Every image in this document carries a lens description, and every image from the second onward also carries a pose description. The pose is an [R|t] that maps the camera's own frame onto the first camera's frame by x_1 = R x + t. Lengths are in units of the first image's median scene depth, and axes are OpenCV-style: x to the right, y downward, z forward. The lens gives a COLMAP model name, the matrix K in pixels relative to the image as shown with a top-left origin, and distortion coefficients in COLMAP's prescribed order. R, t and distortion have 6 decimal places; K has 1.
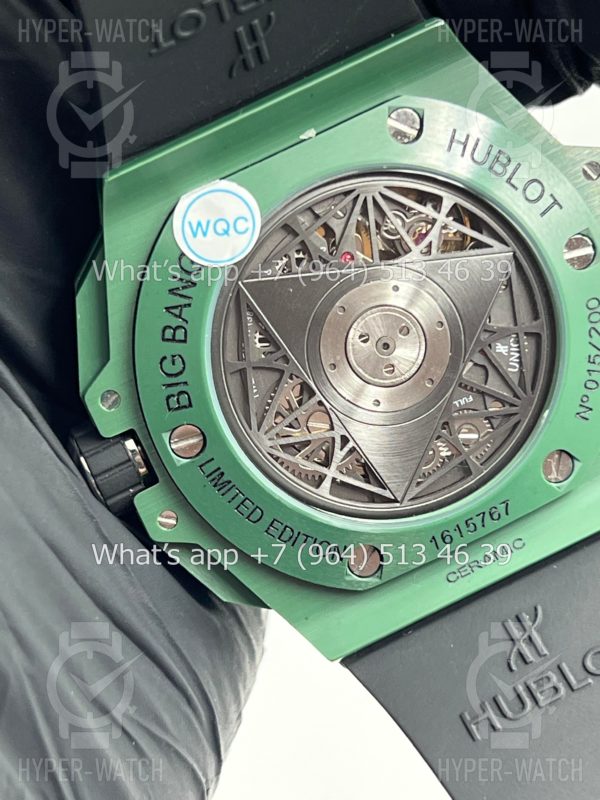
lens RADIAL K [[1858.6, 0, 302.0], [0, 1858.6, 395.4], [0, 0, 1]] dist [0.187944, 0.000000]
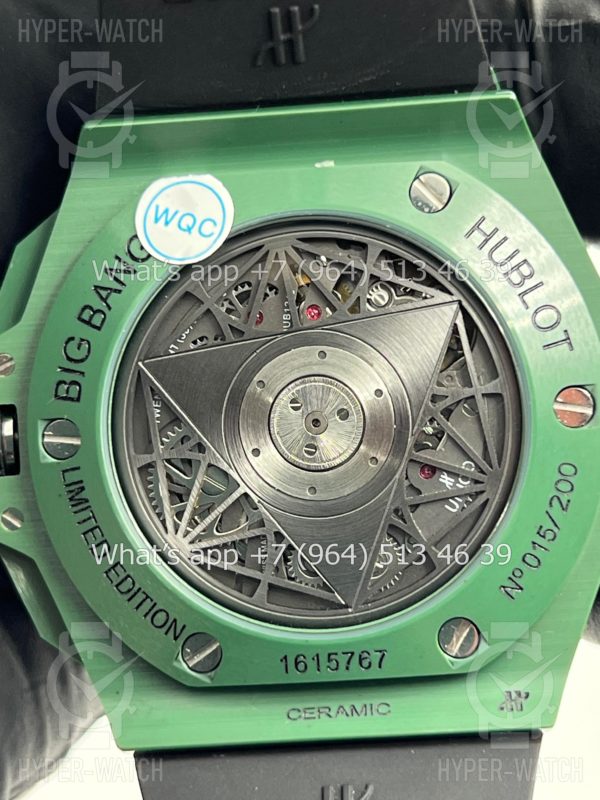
lens RADIAL K [[1858.6, 0, 300.1], [0, 1858.6, 397.0], [0, 0, 1]] dist [0.187944, 0.000000]
pose [[0.913566, 0.360187, -0.188843, 0.195546], [-0.381125, 0.920280, -0.088484, 0.041002], [0.141917, 0.152809, 0.978013, 0.164680]]
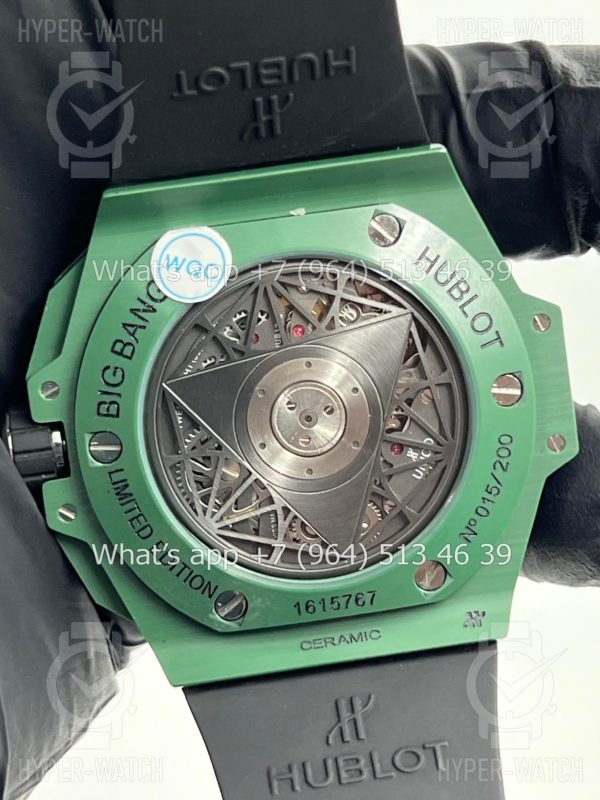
lens RADIAL K [[1858.6, 0, 302.7], [0, 1858.6, 401.5], [0, 0, 1]] dist [0.187944, 0.000000]
pose [[0.953223, 0.298080, -0.050147, 0.093316], [-0.300451, 0.952527, -0.049203, 0.018039], [0.033100, 0.061968, 0.997529, -0.075369]]
